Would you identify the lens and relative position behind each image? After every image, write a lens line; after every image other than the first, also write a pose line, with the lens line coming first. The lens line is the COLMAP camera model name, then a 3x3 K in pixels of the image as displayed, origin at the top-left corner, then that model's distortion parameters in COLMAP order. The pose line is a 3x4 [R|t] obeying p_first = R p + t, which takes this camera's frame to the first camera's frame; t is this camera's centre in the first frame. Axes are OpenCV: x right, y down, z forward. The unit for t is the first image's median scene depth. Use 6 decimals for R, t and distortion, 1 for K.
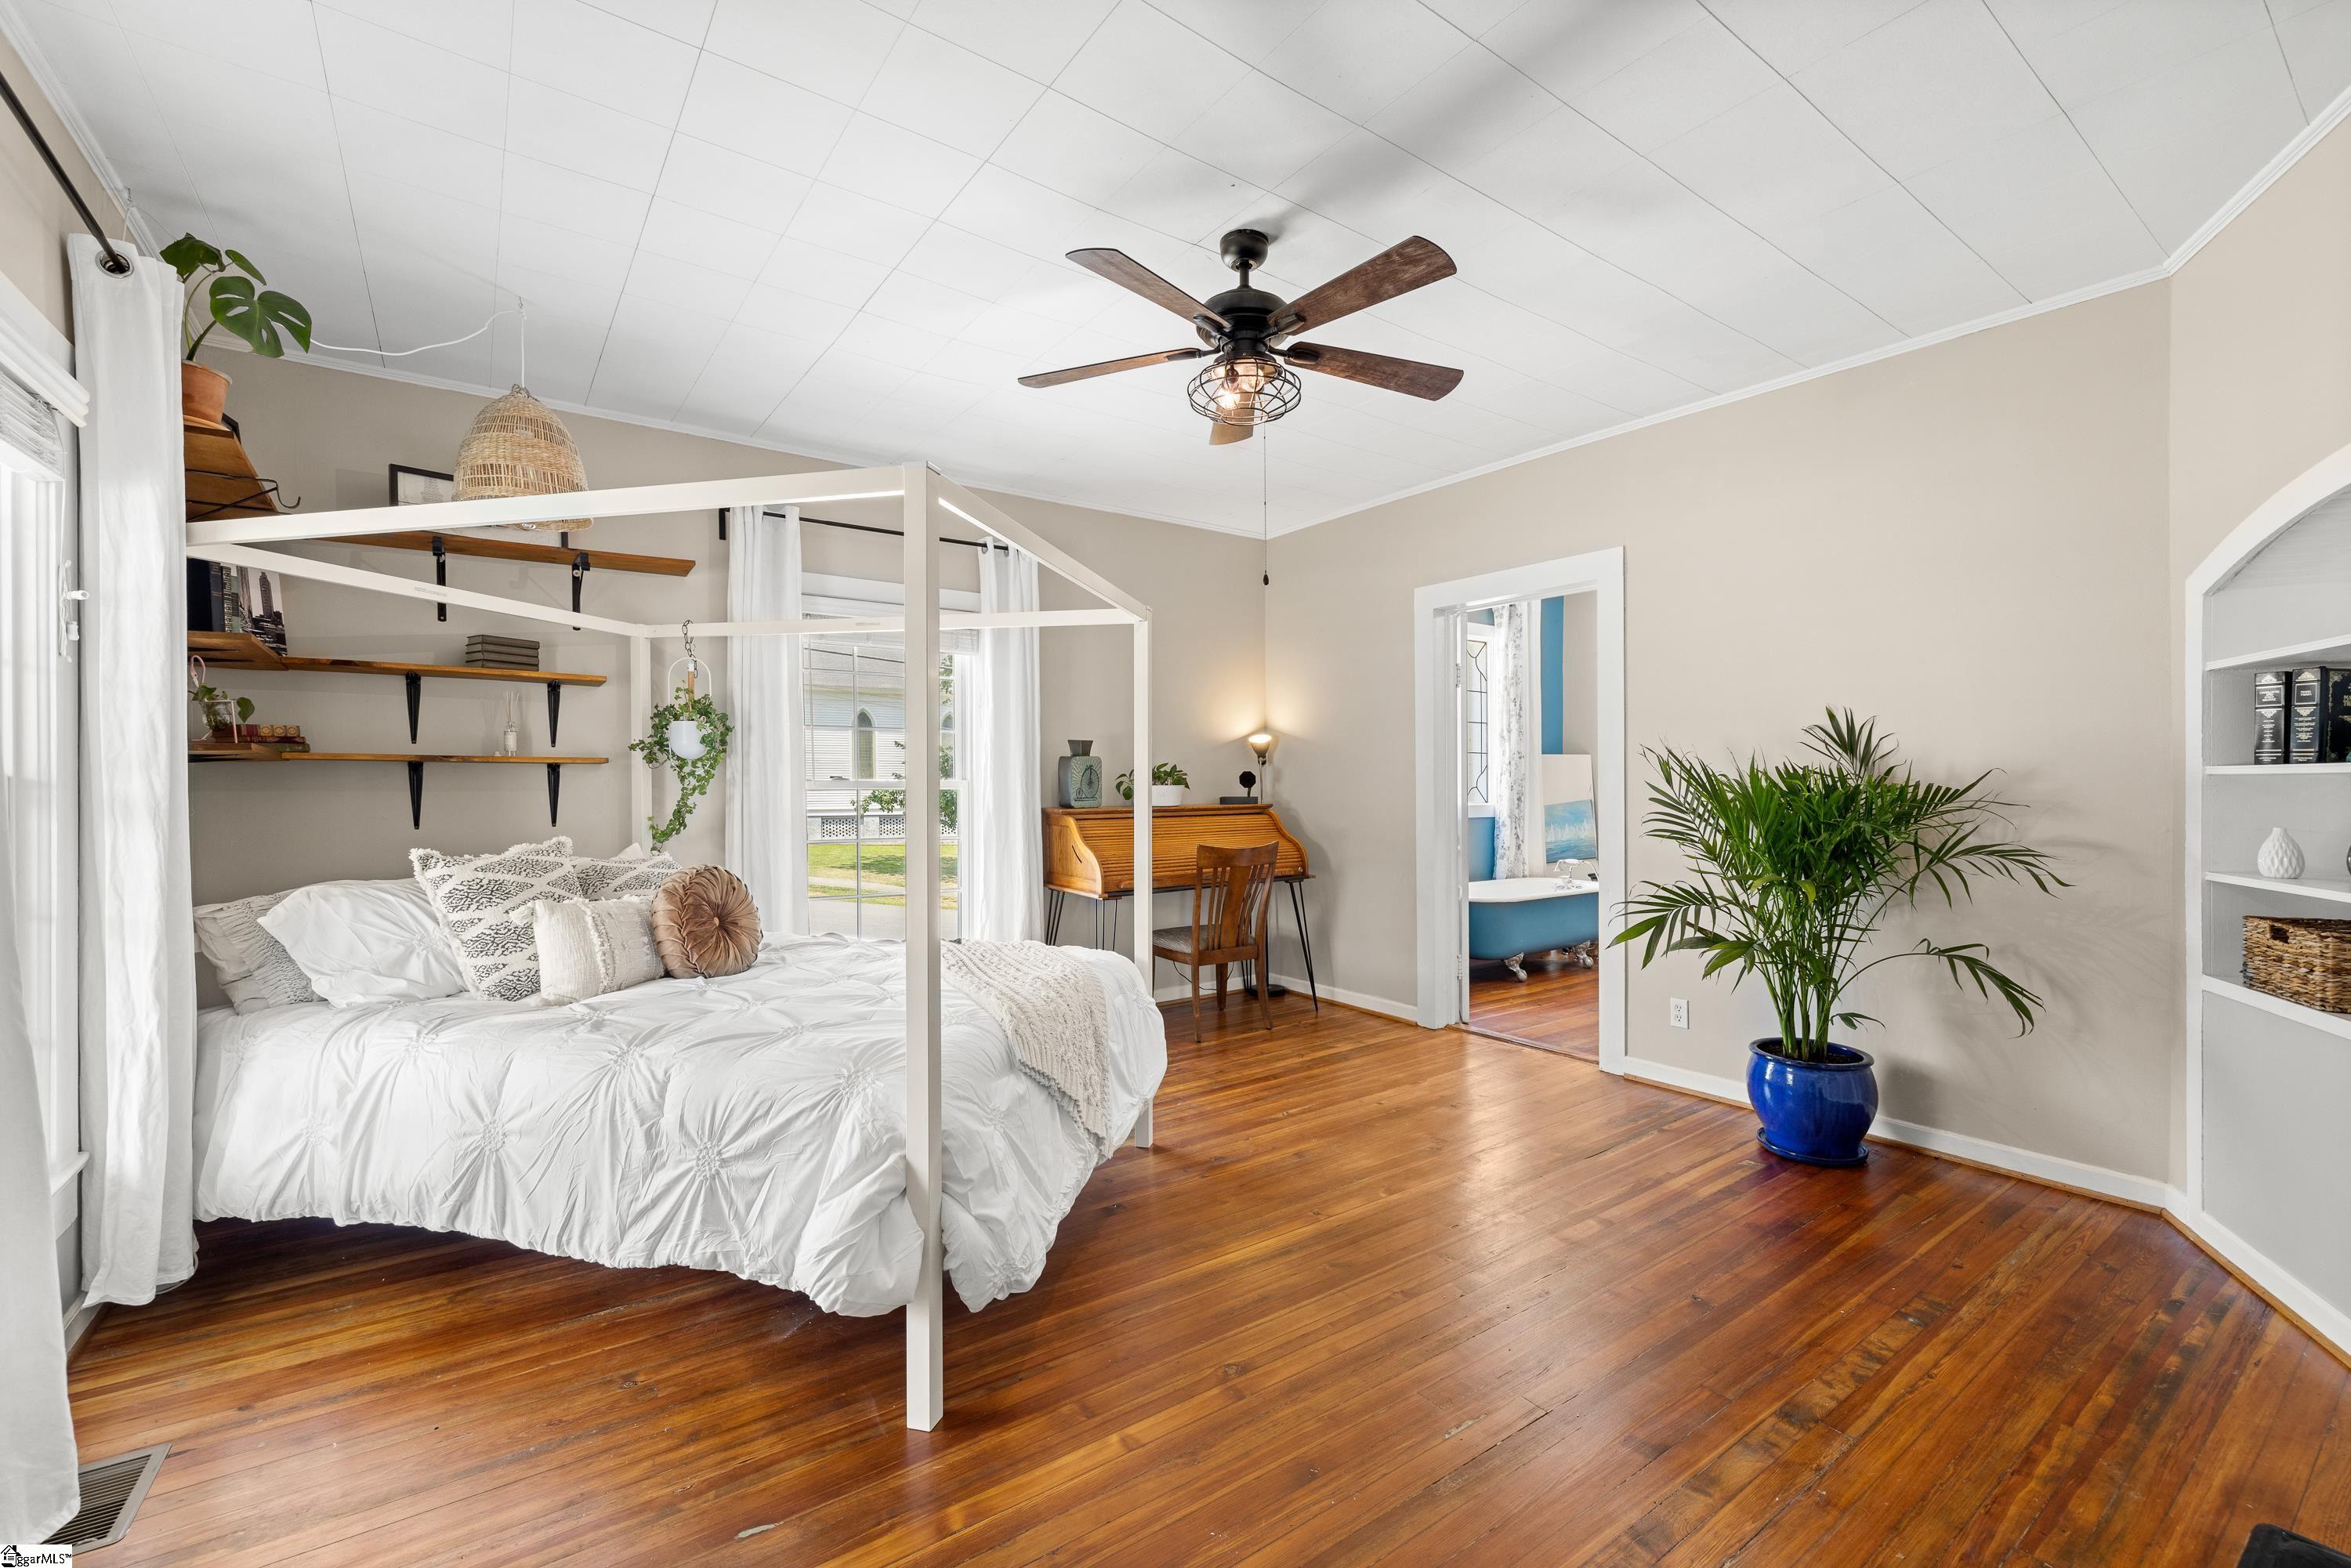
lens RADIAL K [[969.6, 0, 1175.5], [0, 969.6, 784.0], [0, 0, 1]] dist [0.000253, 0.000035]
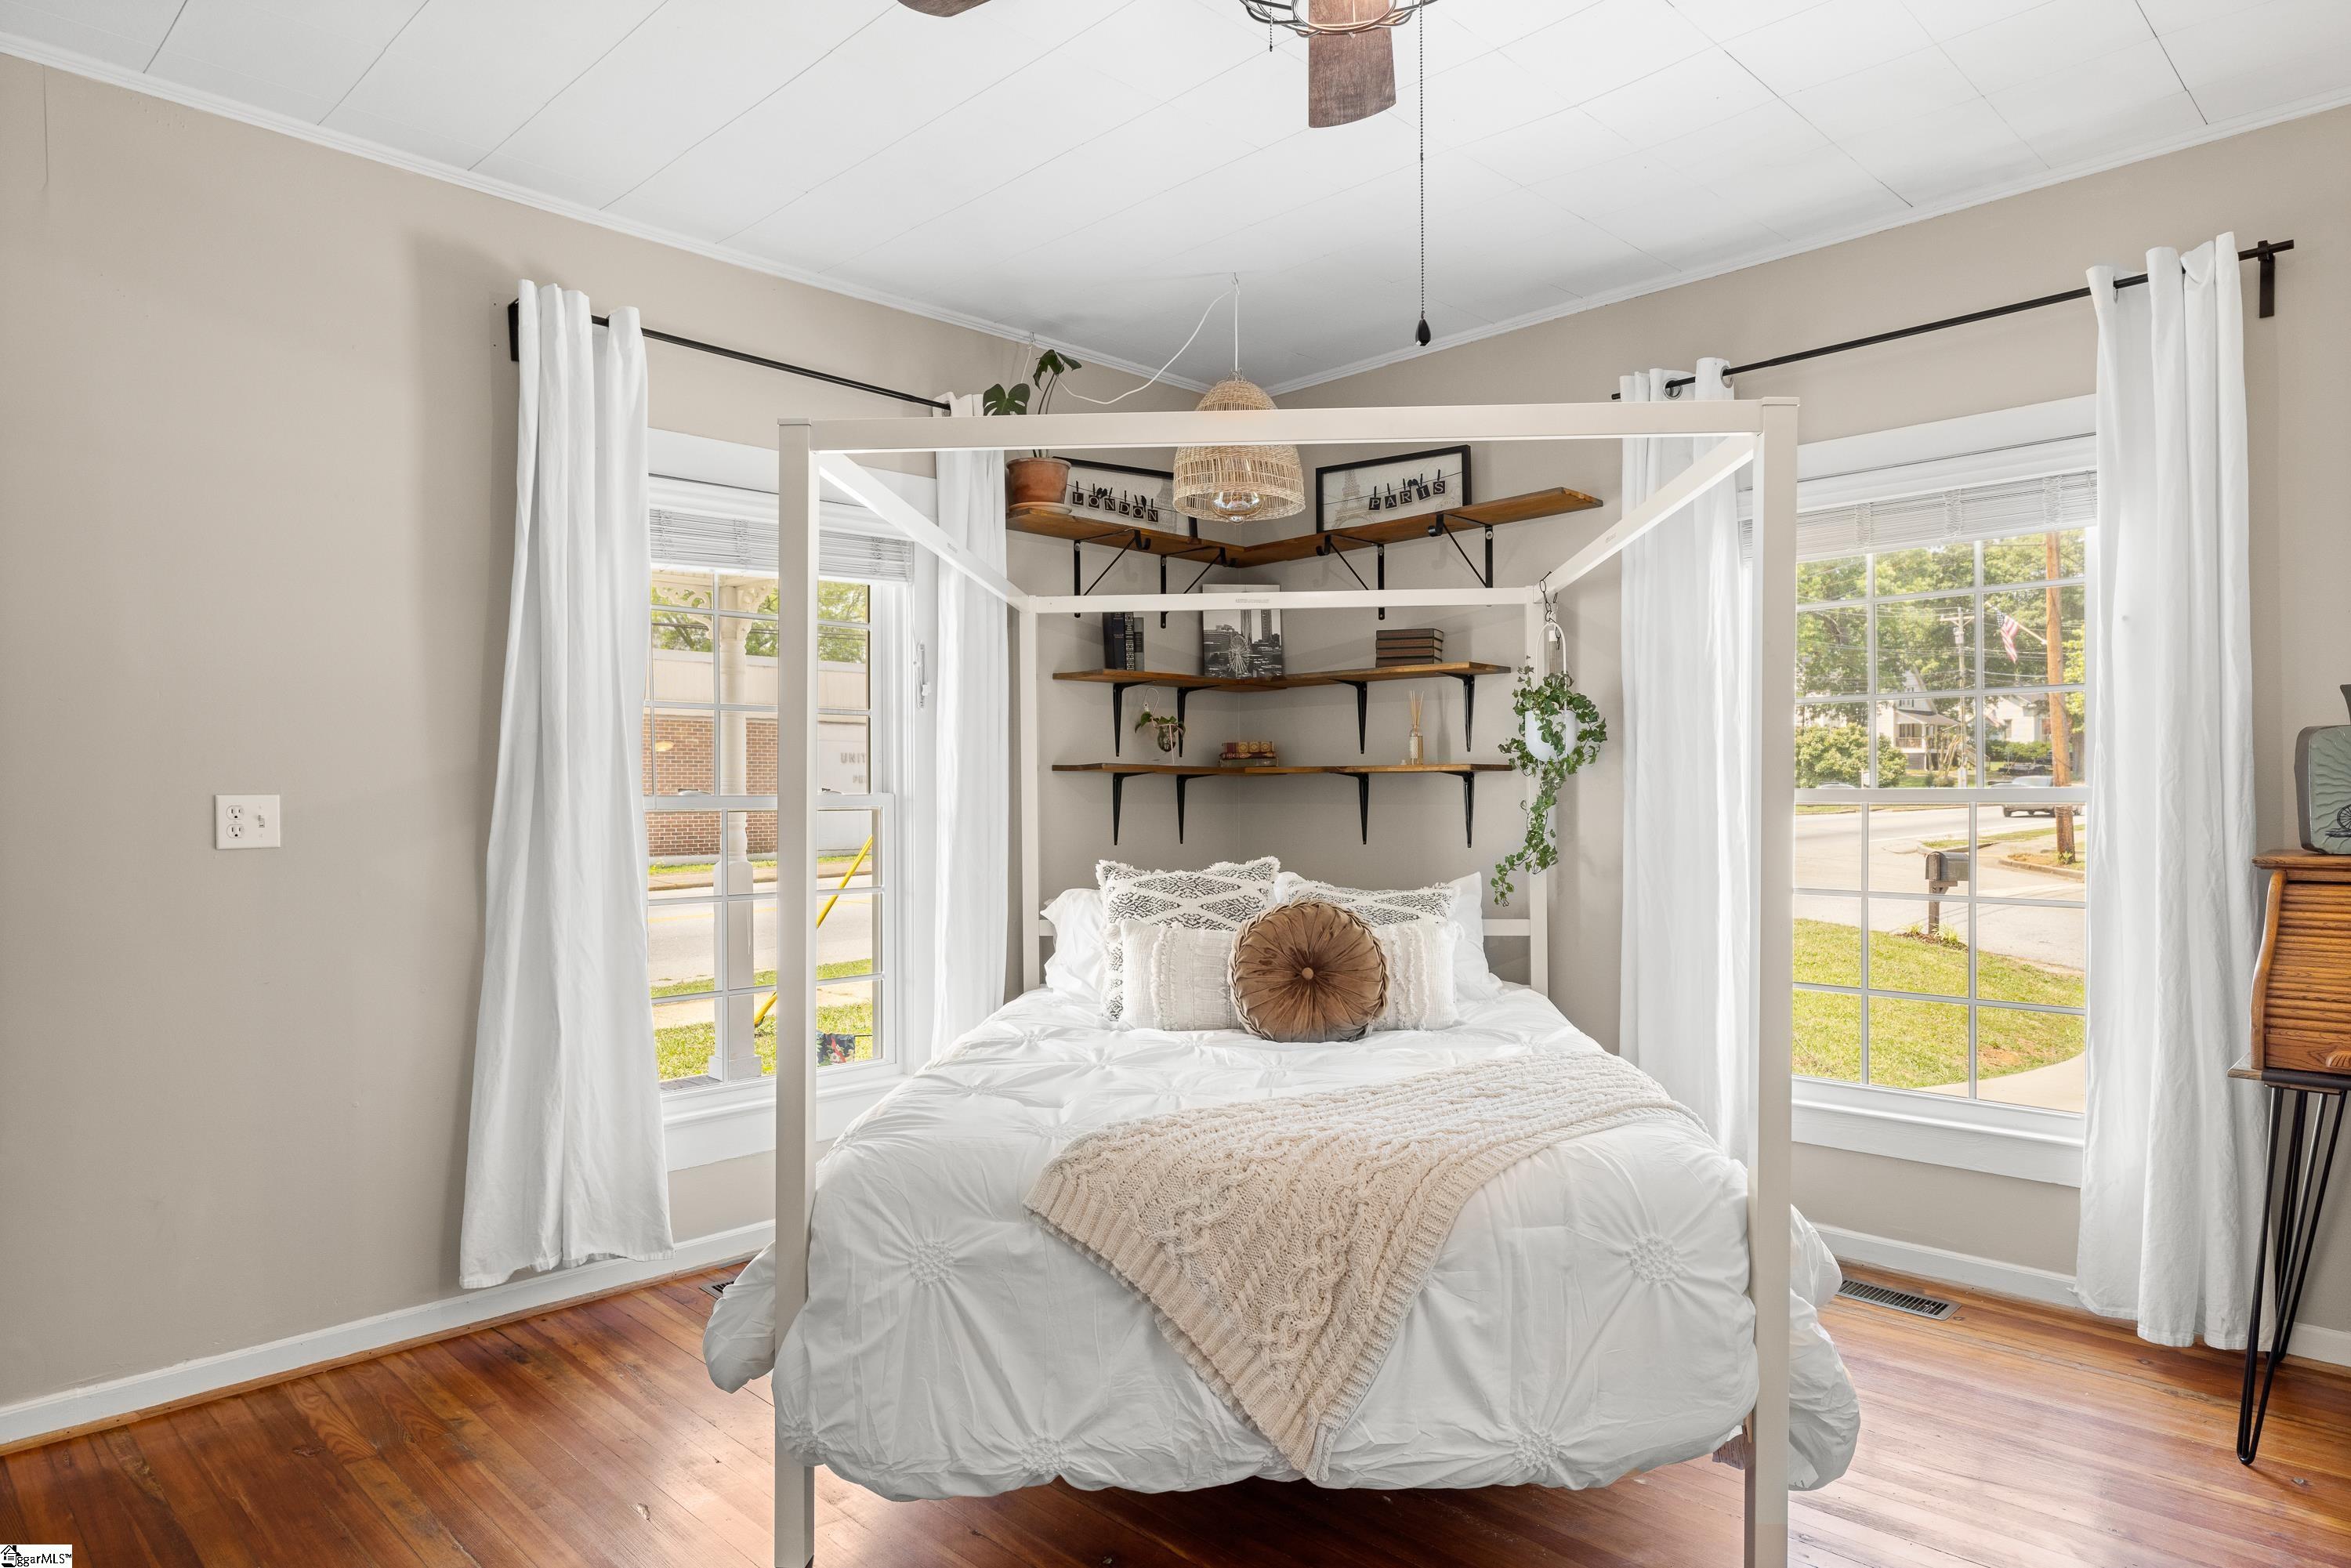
lens RADIAL K [[1395.6, 0, 1175.5], [0, 1395.6, 784.0], [0, 0, 1]] dist [-0.000798, -0.000291]
pose [[0.168390, -0.007833, -0.985689, 0.583493], [0.005303, 0.999961, -0.007040, -0.003934], [0.985706, -0.004042, 0.168425, 0.663181]]
